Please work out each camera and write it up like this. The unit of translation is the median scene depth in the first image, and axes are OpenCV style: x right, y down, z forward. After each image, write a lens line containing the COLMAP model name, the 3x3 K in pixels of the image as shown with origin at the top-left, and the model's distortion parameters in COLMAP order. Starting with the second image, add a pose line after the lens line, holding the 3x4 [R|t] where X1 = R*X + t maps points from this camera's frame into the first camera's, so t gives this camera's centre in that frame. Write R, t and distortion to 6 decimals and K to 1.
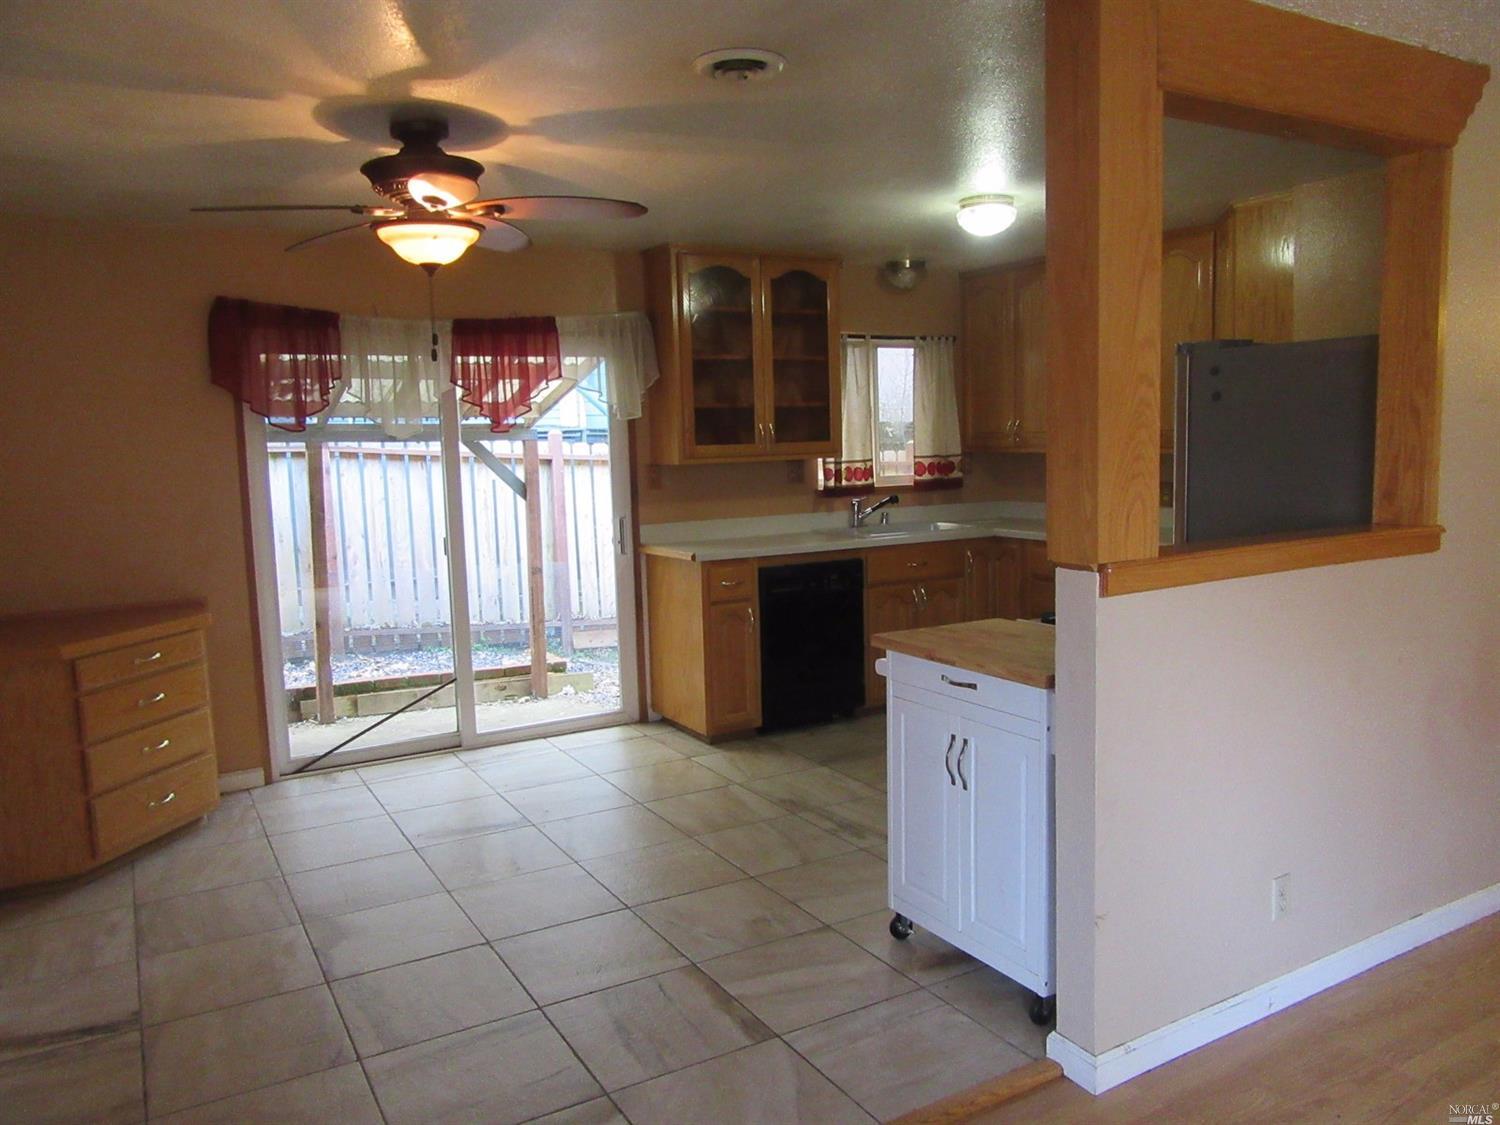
lens RADIAL K [[1096.0, 0, 749.7], [0, 1096.0, 562.1], [0, 0, 1]] dist [-0.025049, 0.015374]
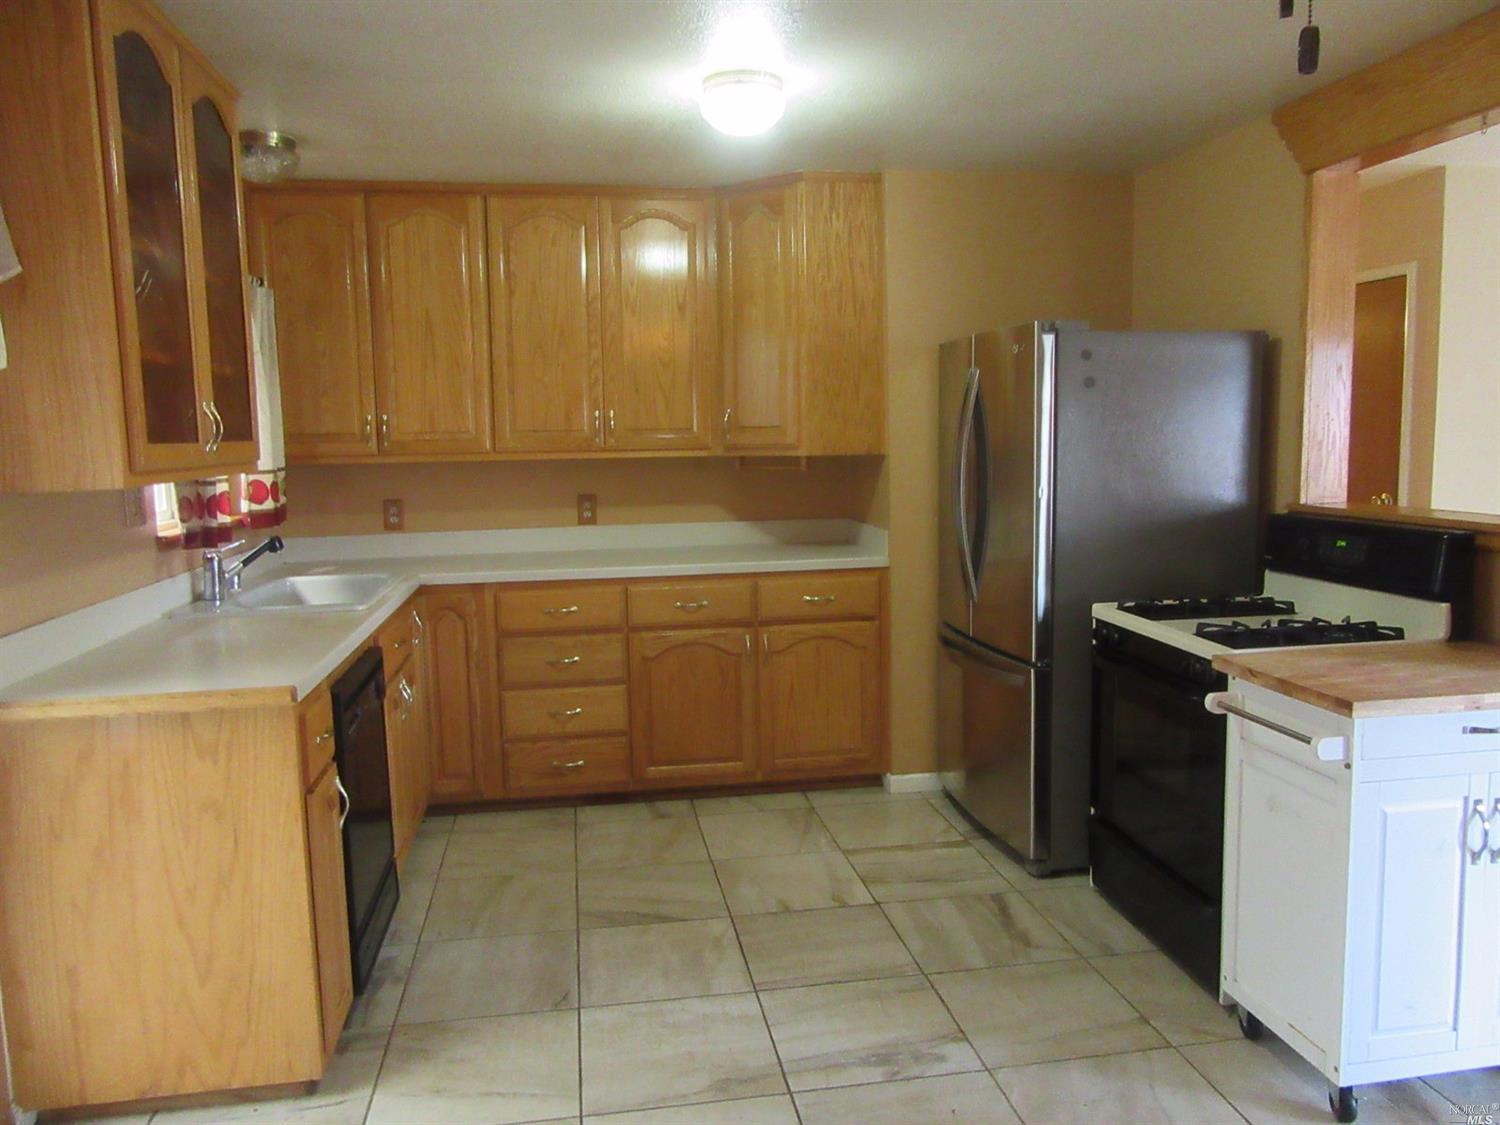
lens RADIAL K [[1096.0, 0, 752.9], [0, 1096.0, 568.2], [0, 0, 1]] dist [-0.025049, 0.015374]
pose [[0.356426, -0.093445, 0.929639, -0.384392], [0.116535, 0.991663, 0.055000, -0.056254], [-0.927028, 0.088732, 0.364344, 0.669809]]
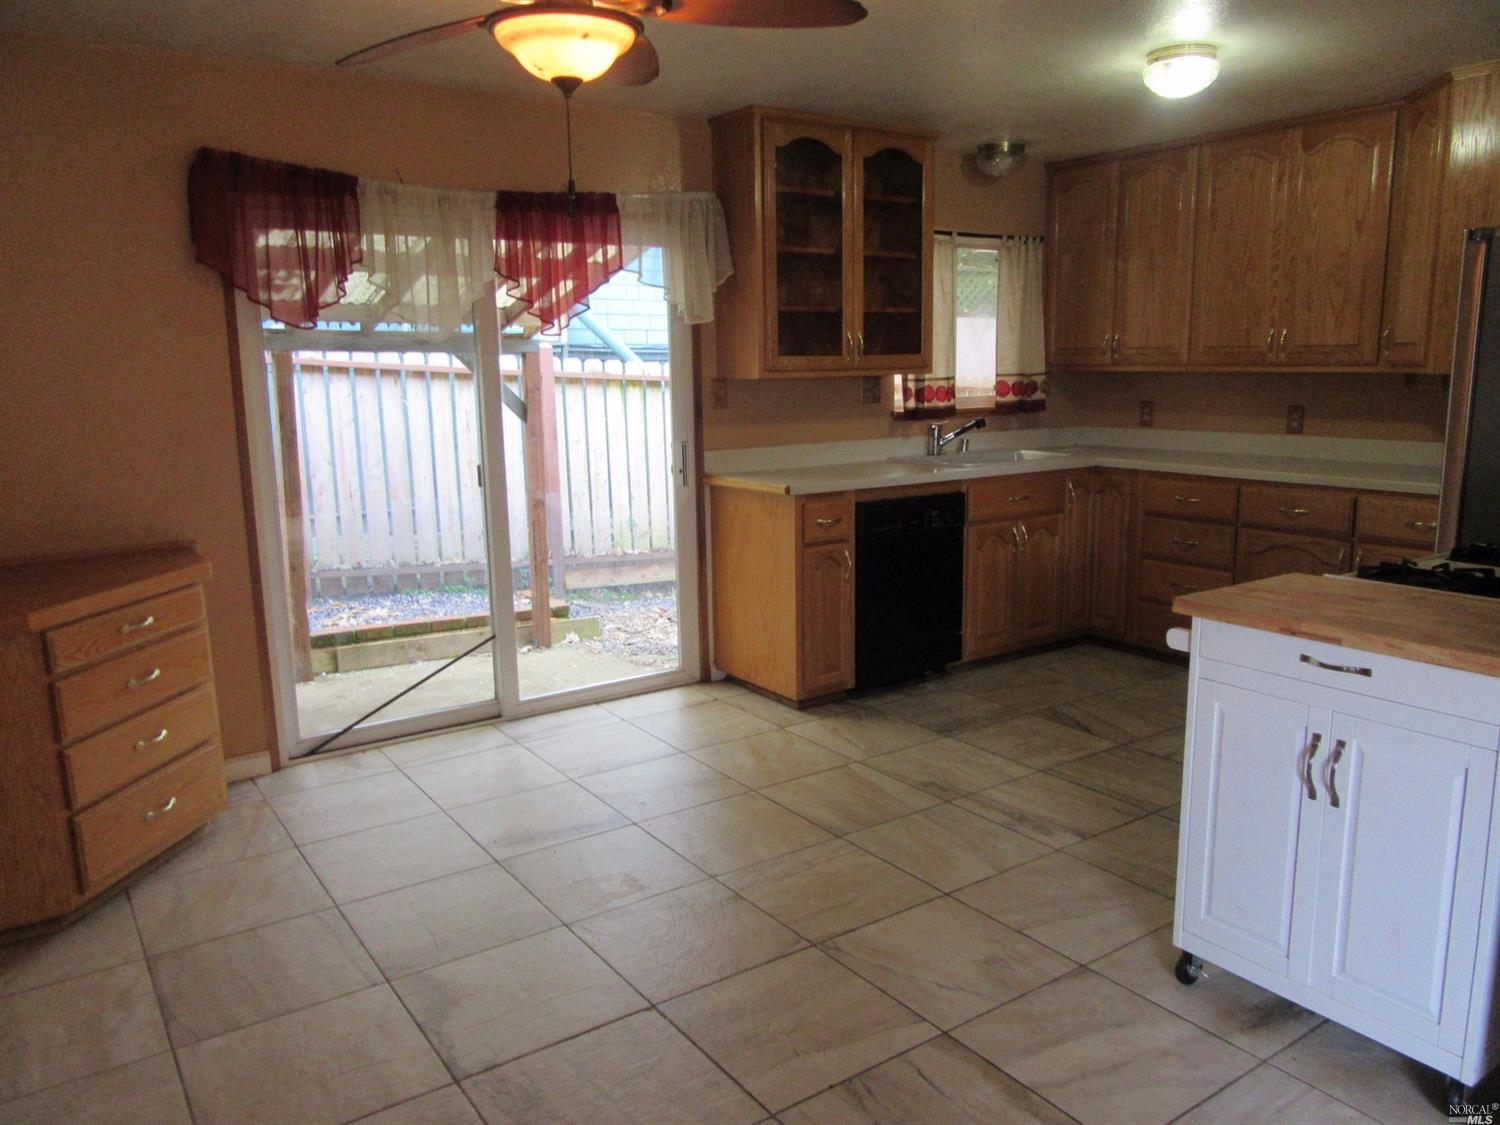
lens RADIAL K [[1096.0, 0, 747.8], [0, 1096.0, 562.2], [0, 0, 1]] dist [-0.025049, 0.015374]
pose [[0.996814, -0.002715, 0.079710, -0.148572], [-0.002478, 0.997884, 0.064977, -0.003804], [-0.079718, -0.064968, 0.994698, 0.169229]]
